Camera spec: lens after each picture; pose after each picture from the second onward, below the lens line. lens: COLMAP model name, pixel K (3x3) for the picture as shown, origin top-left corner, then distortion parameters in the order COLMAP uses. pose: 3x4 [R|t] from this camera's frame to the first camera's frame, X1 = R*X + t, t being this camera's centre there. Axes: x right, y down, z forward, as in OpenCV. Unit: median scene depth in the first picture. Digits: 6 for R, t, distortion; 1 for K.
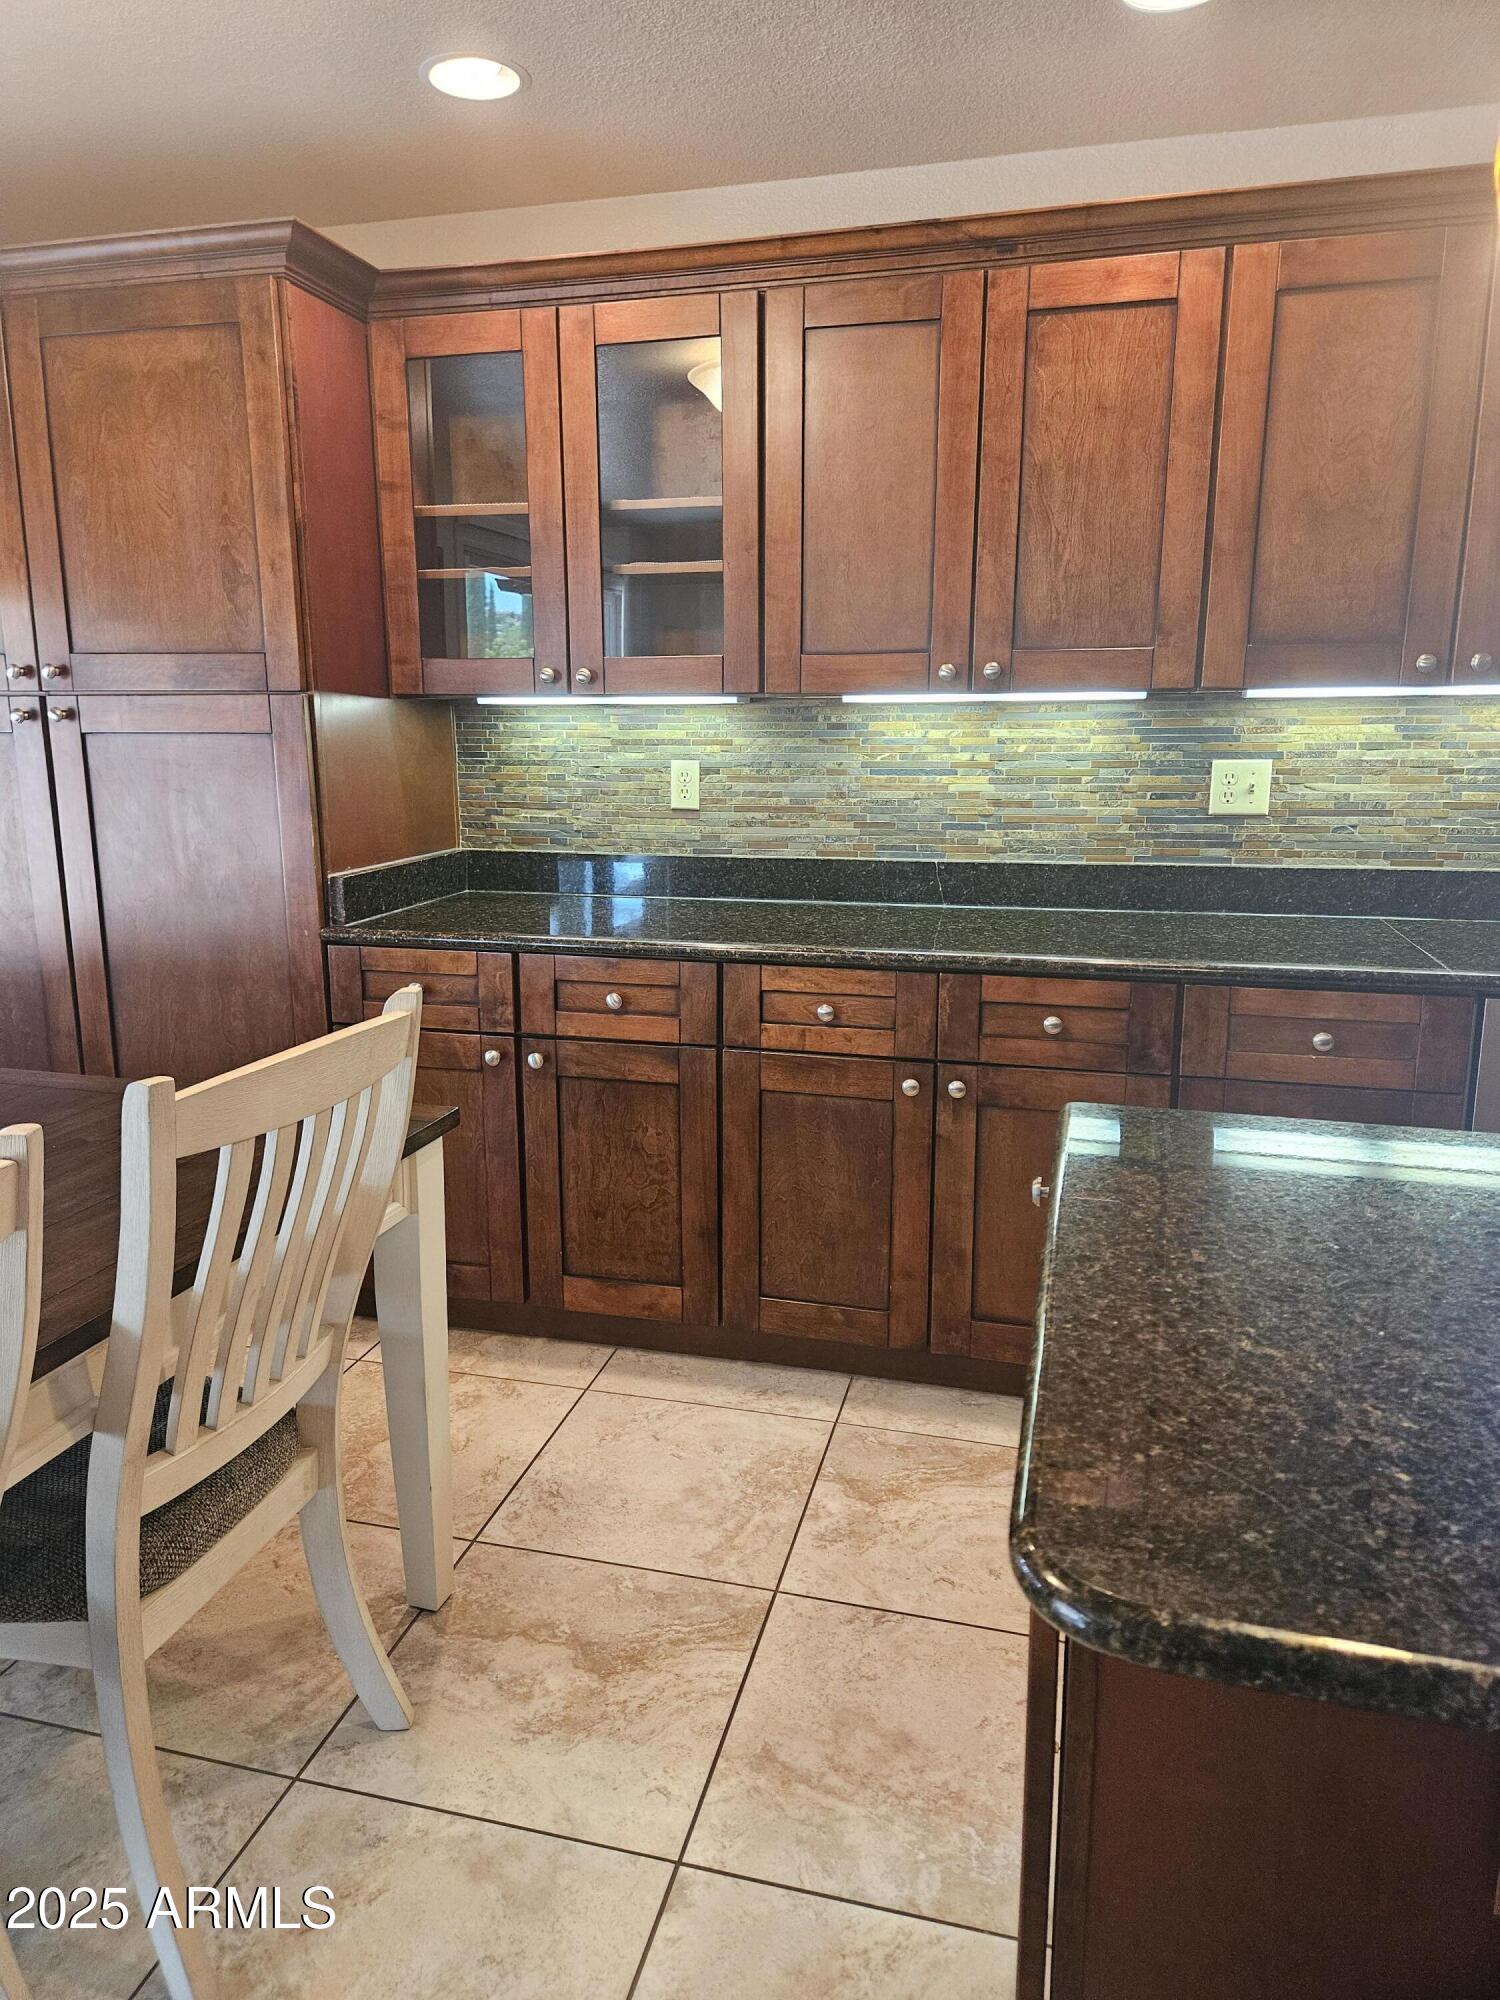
lens RADIAL K [[1352.5, 0, 750.7], [0, 1352.5, 997.1], [0, 0, 1]] dist [0.042952, 0.000995]
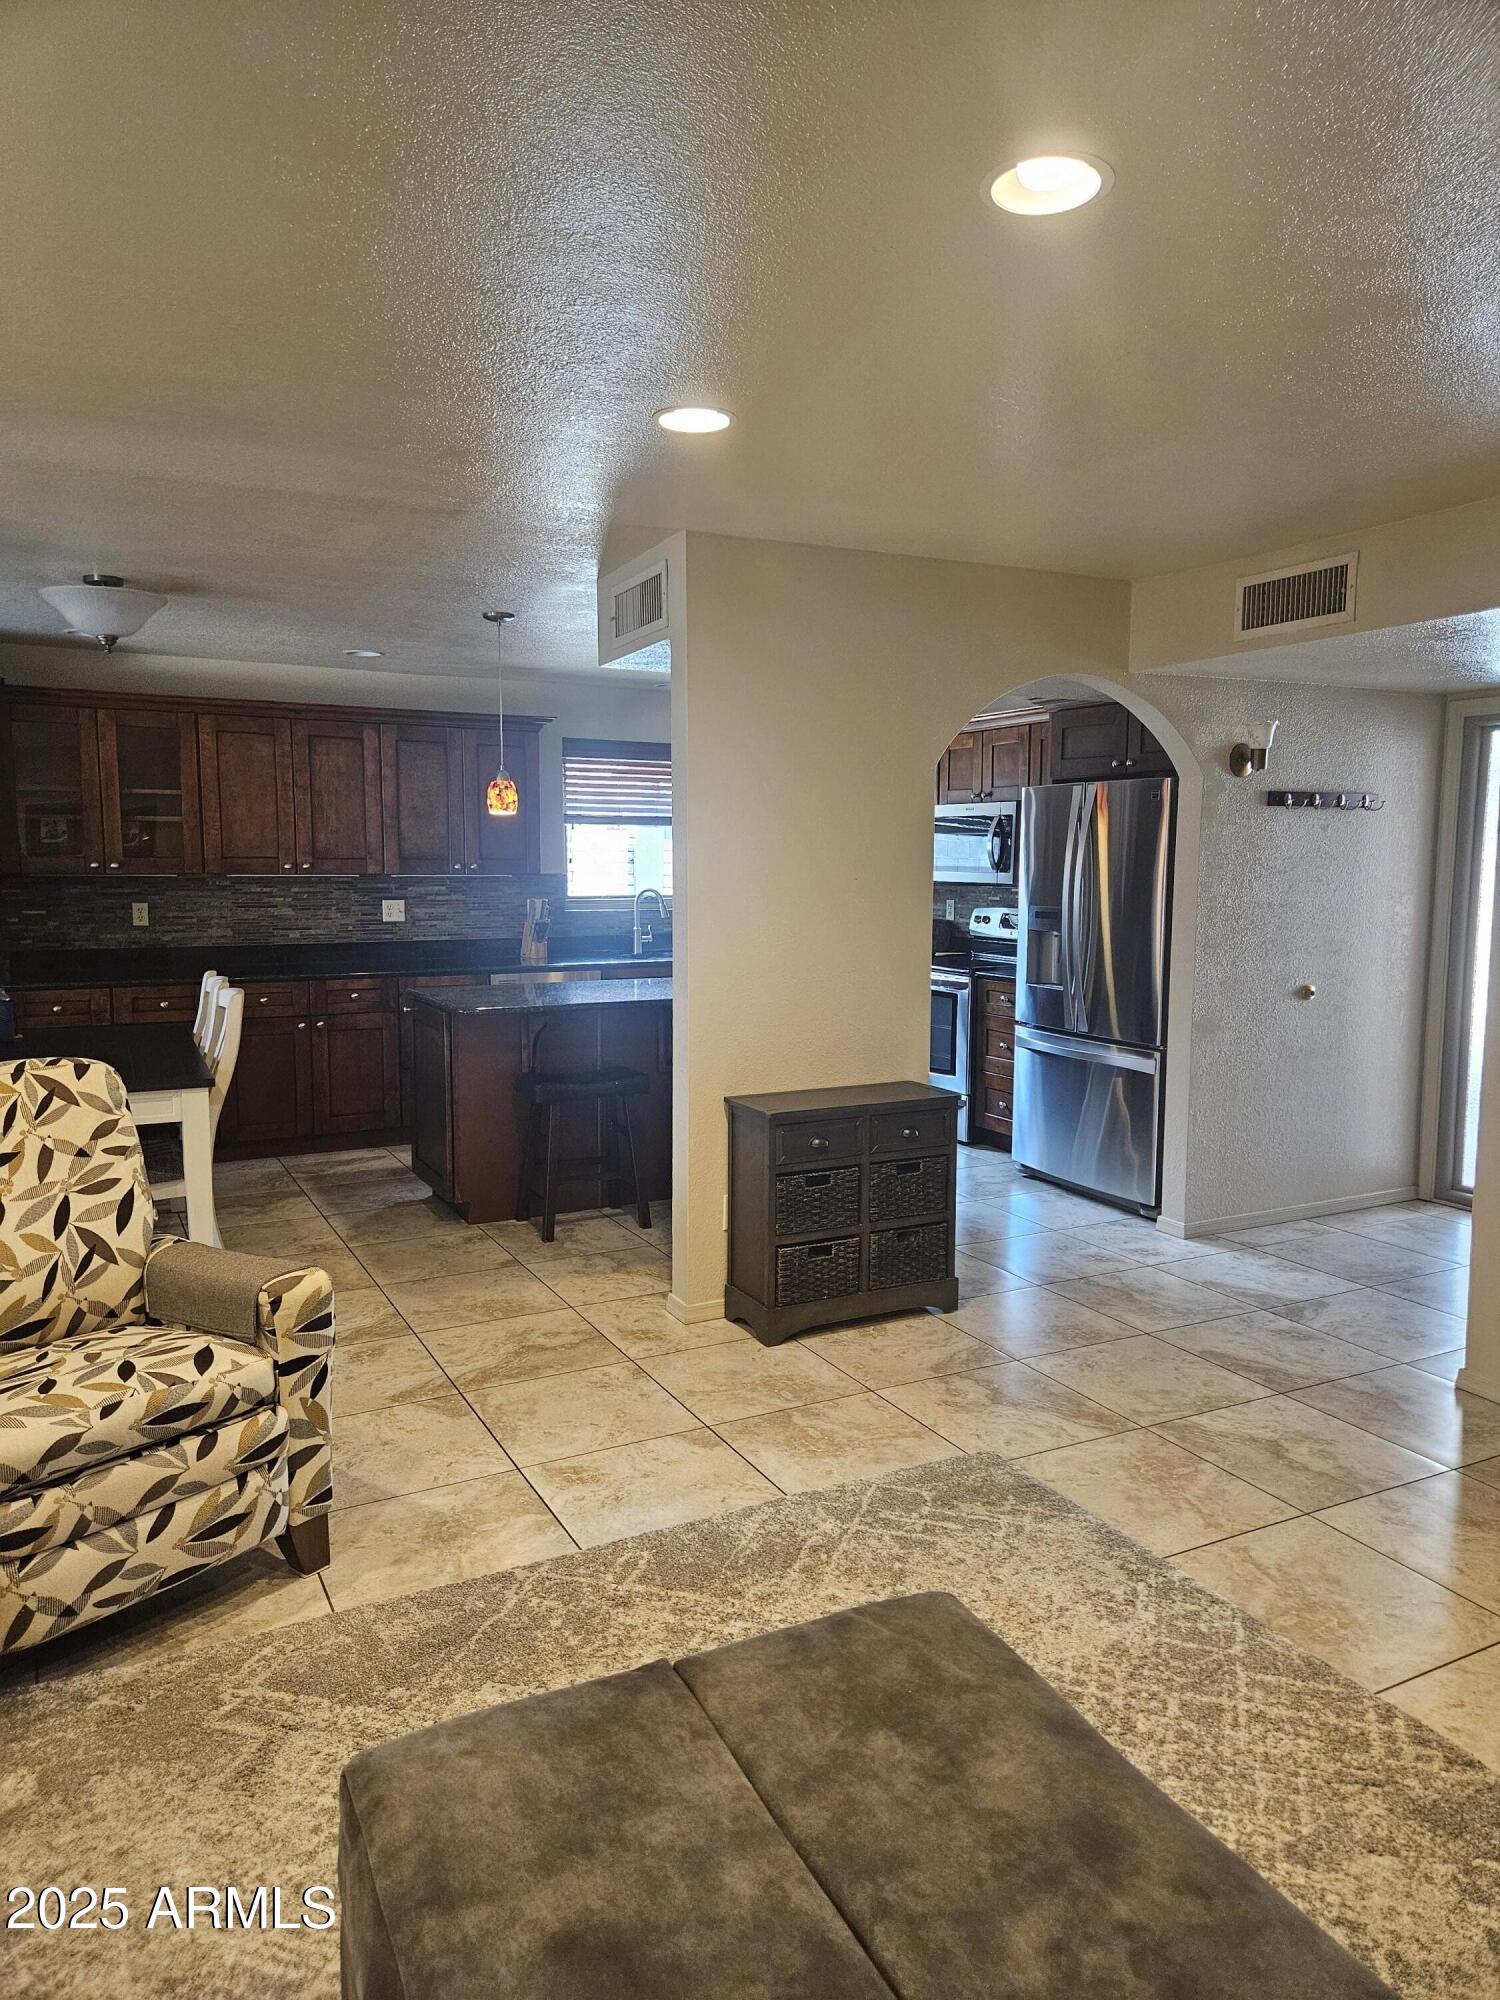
lens RADIAL K [[1352.5, 0, 753.8], [0, 1352.5, 1001.2], [0, 0, 1]] dist [0.042952, 0.000995]
pose [[0.743522, -0.064200, 0.665623, -0.931842], [0.130003, 0.990267, -0.049704, 0.251849], [-0.655954, 0.123489, 0.744631, -1.450793]]
